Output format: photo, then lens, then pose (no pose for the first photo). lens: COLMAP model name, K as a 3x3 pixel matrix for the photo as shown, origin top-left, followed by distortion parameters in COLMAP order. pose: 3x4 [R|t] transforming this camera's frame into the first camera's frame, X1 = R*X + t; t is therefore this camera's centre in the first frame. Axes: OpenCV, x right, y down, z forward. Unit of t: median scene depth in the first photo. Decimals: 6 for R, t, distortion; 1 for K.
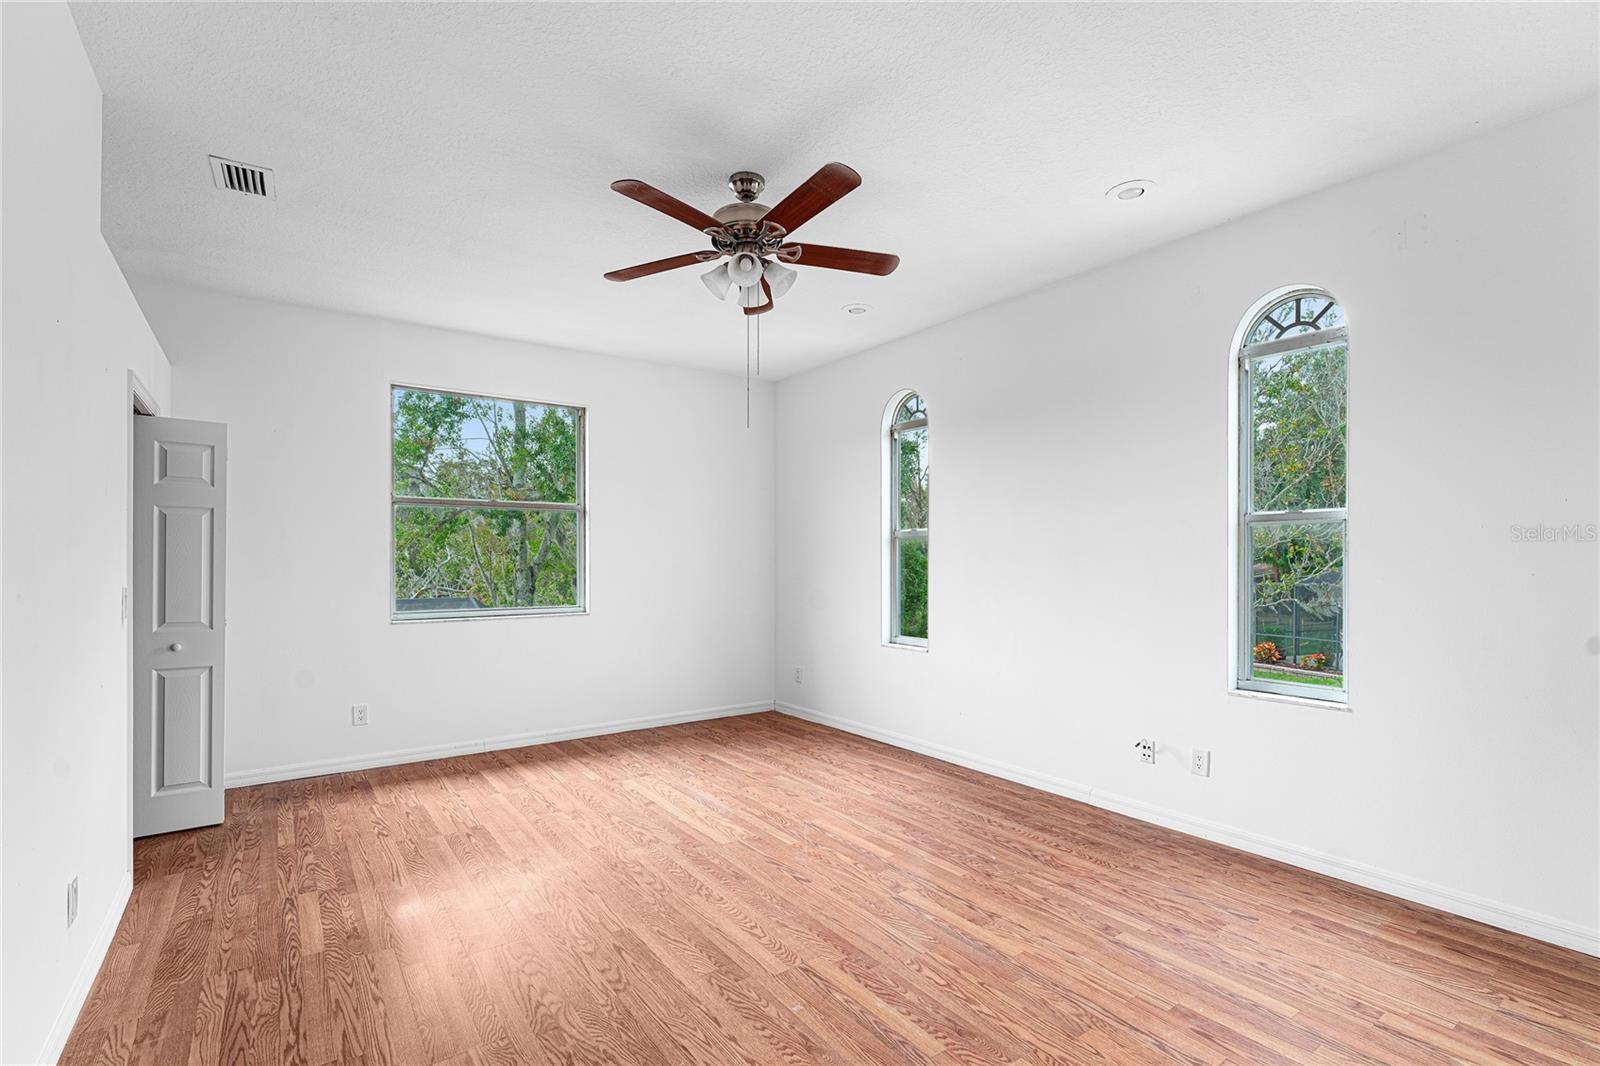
lens RADIAL K [[730.1, 0, 803.1], [0, 730.1, 546.3], [0, 0, 1]] dist [-0.001002, 0.000950]
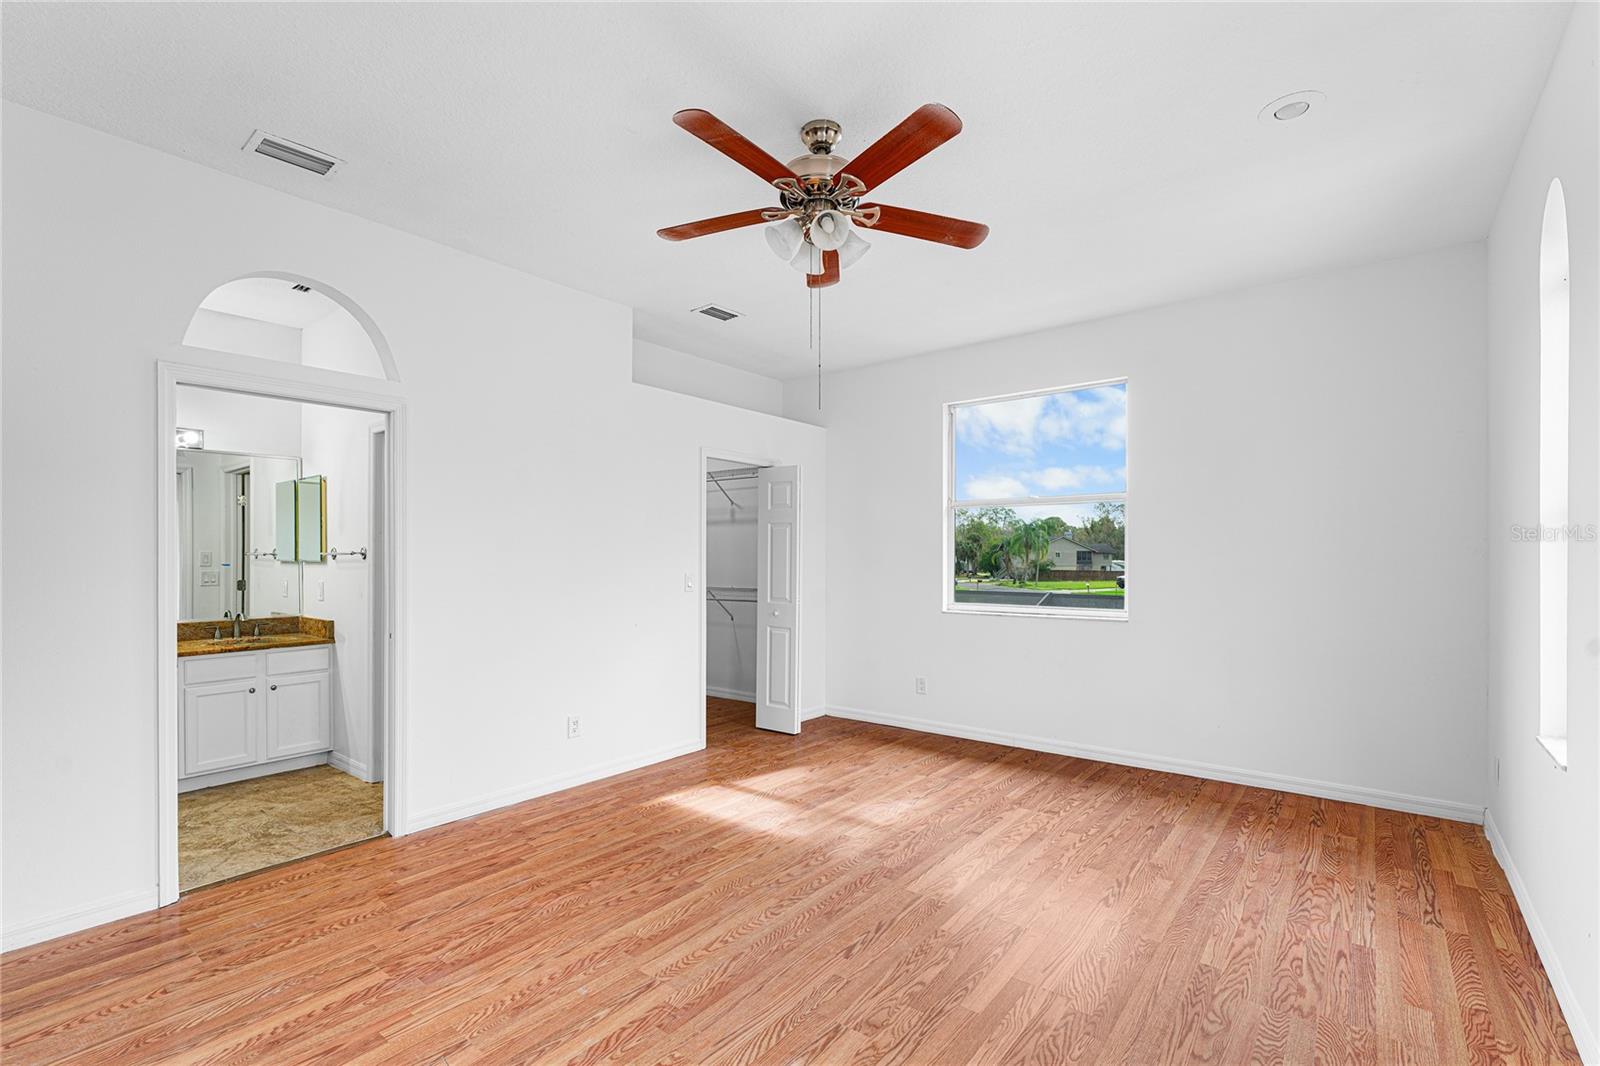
lens RADIAL K [[730.1, 0, 793.3], [0, 730.1, 546.8], [0, 0, 1]] dist [-0.001002, 0.000950]
pose [[0.263465, -0.013919, -0.964569, 0.671651], [0.019461, 0.999769, -0.009112, 0.011462], [0.964473, -0.016371, 0.263675, 0.640070]]
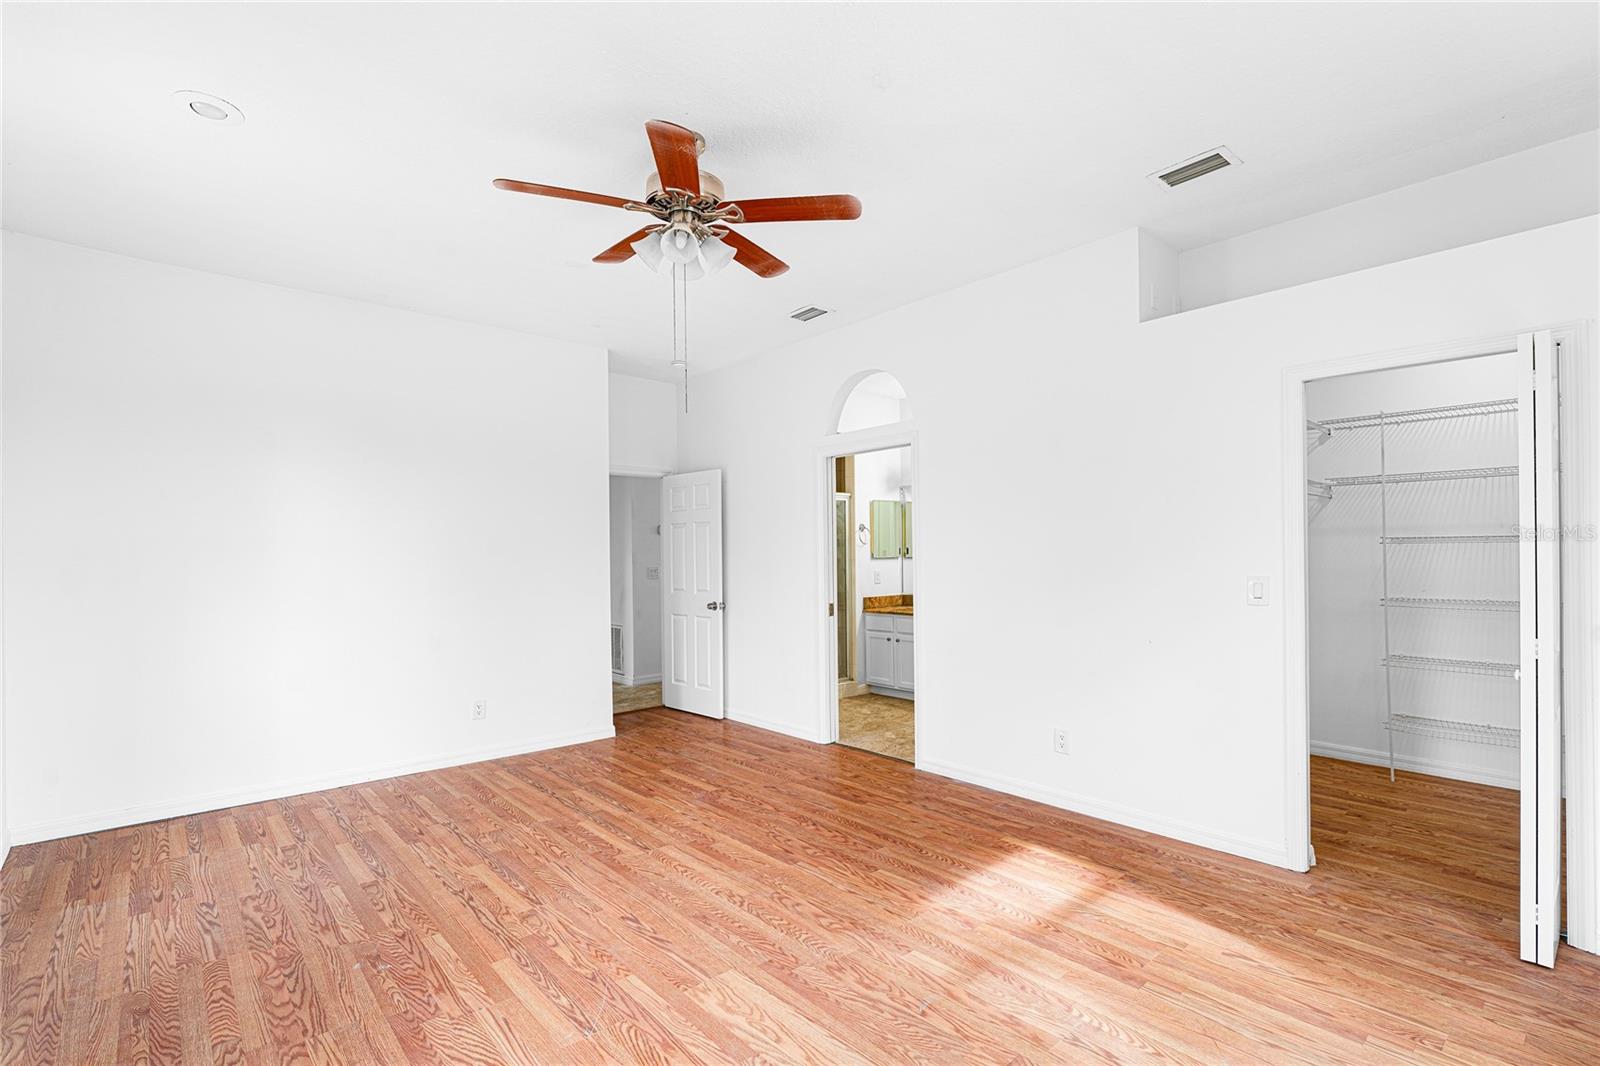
lens RADIAL K [[730.1, 0, 791.3], [0, 730.1, 544.6], [0, 0, 1]] dist [-0.001002, 0.000950]
pose [[-0.996100, 0.008477, -0.087820, -0.106343], [0.011422, 0.999387, -0.033084, 0.030057], [0.087486, -0.033958, -0.995587, 1.667358]]
